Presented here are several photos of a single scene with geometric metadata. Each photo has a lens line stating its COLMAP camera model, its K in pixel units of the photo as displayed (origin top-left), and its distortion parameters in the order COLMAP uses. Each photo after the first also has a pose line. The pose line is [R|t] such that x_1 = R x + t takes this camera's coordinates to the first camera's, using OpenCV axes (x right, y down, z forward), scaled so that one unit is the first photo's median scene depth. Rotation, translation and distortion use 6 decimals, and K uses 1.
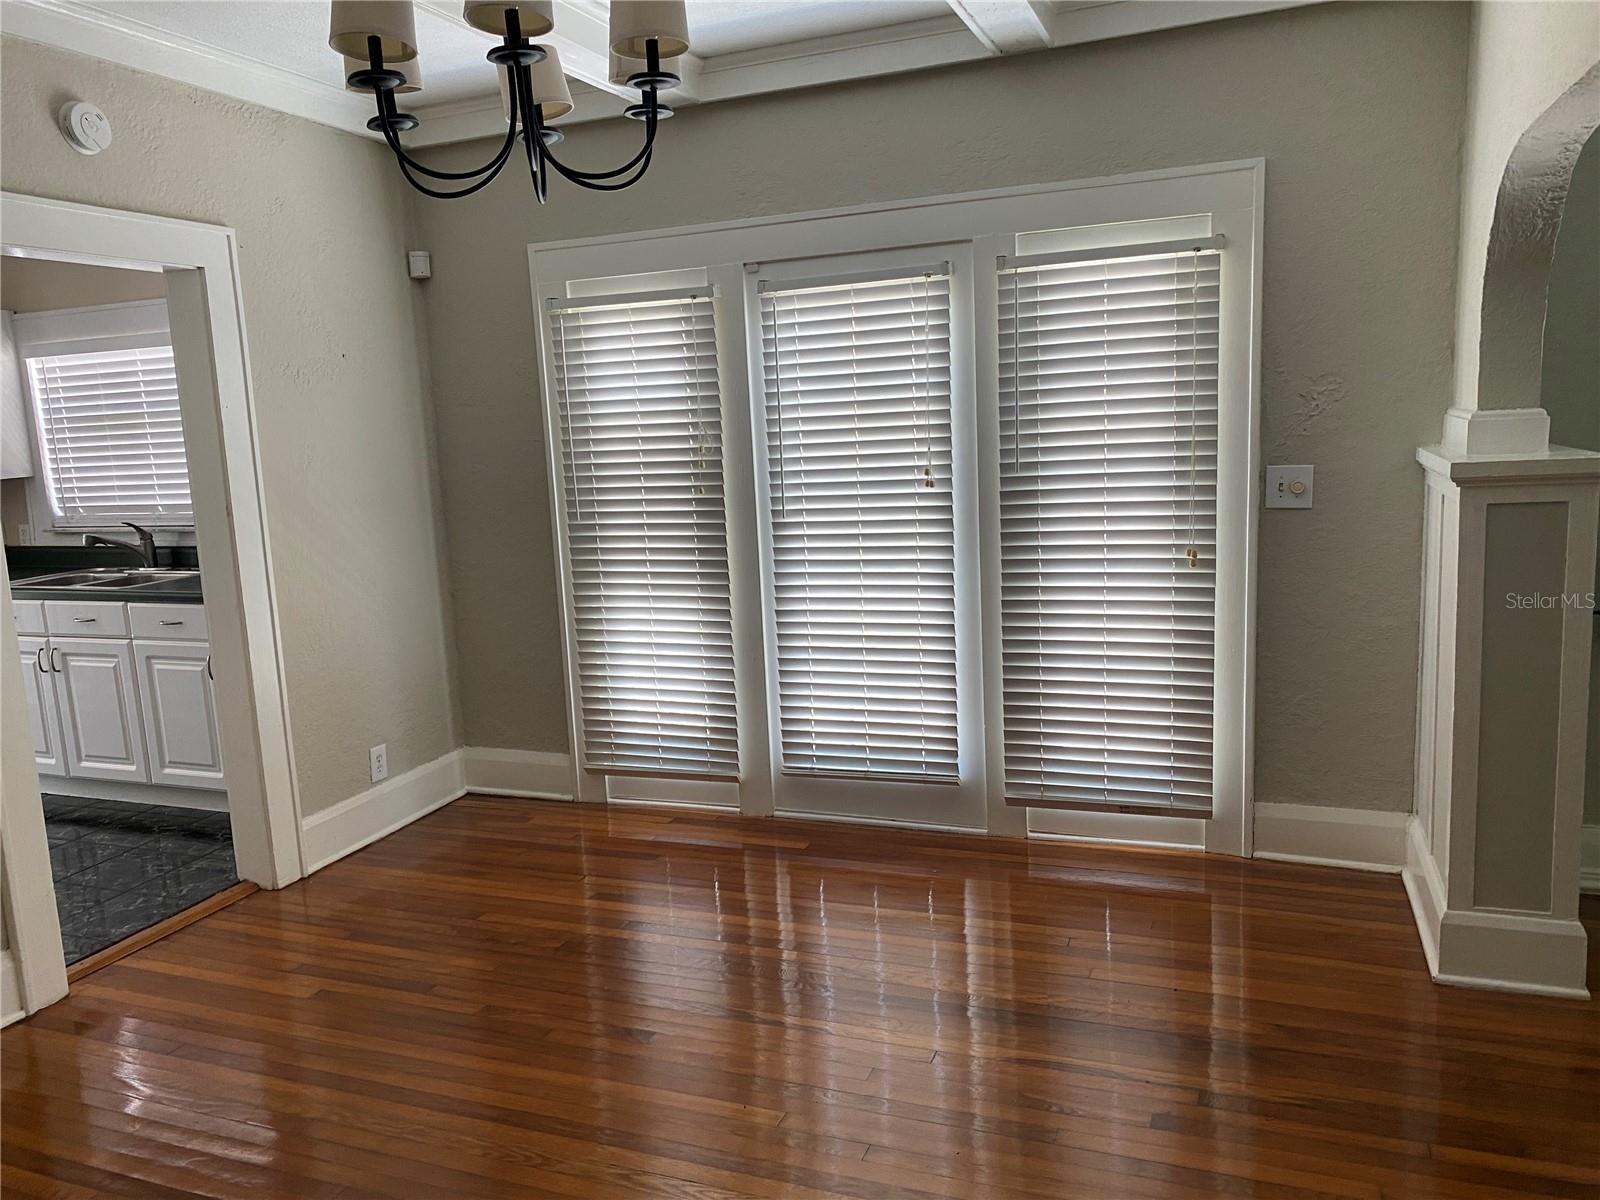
lens RADIAL K [[1223.8, 0, 798.5], [0, 1223.8, 600.2], [0, 0, 1]] dist [0.030942, -0.013313]
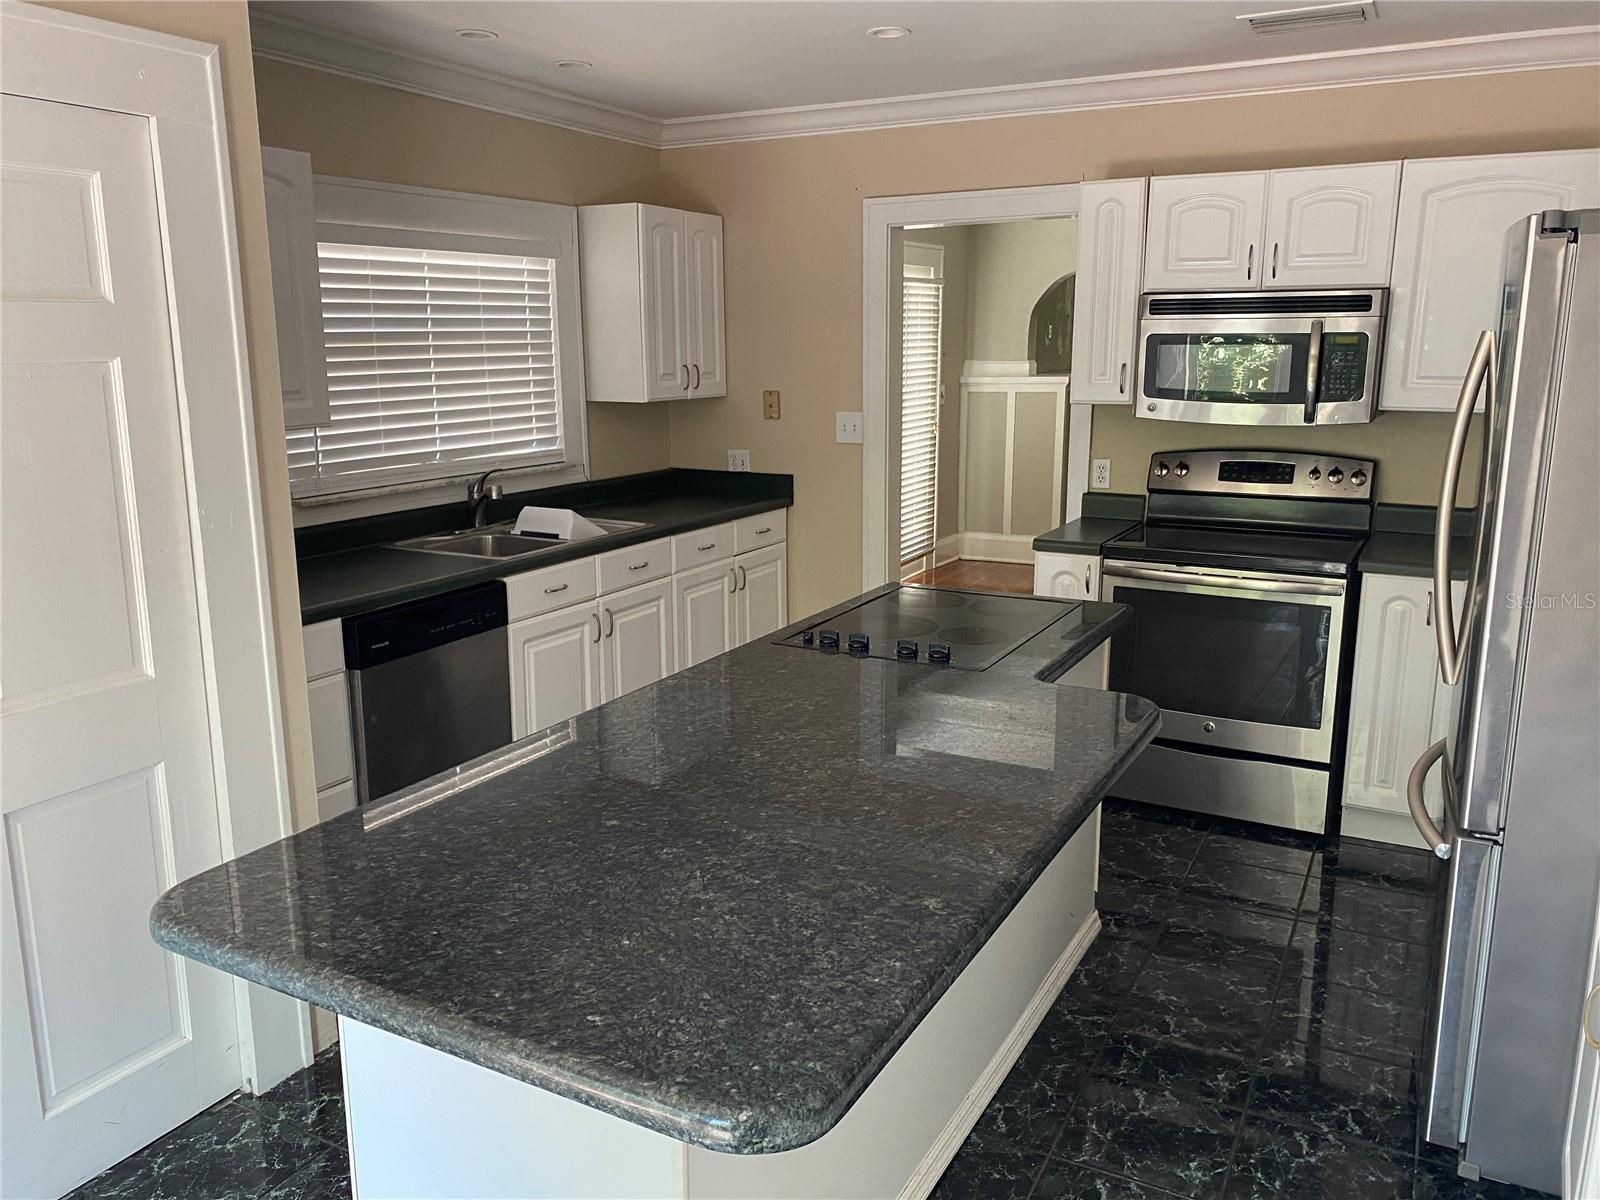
lens RADIAL K [[1223.8, 0, 799.7], [0, 1223.8, 594.4], [0, 0, 1]] dist [0.030942, -0.013313]
pose [[0.139399, -0.161051, 0.977052, -1.288261], [0.157107, 0.977785, 0.138757, -0.061537], [-0.977694, 0.134159, 0.161604, 0.671392]]
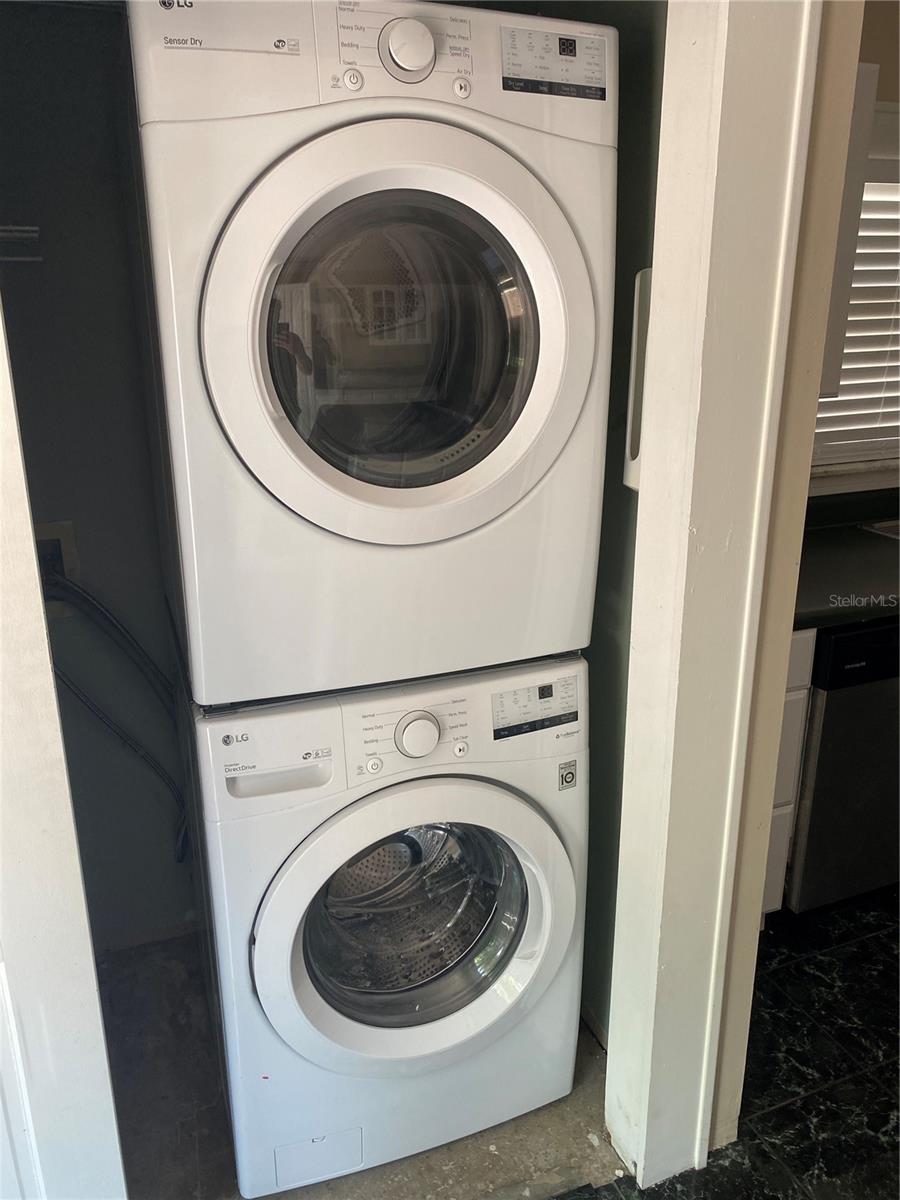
lens RADIAL K [[917.9, 0, 452.8], [0, 917.9, 599.3], [0, 0, 1]] dist [0.030942, -0.013313]
pose [[0.748461, -0.172898, 0.640245, -1.087447], [0.084915, 0.982455, 0.166044, -0.094981], [-0.657720, -0.069912, 0.750011, 0.805377]]
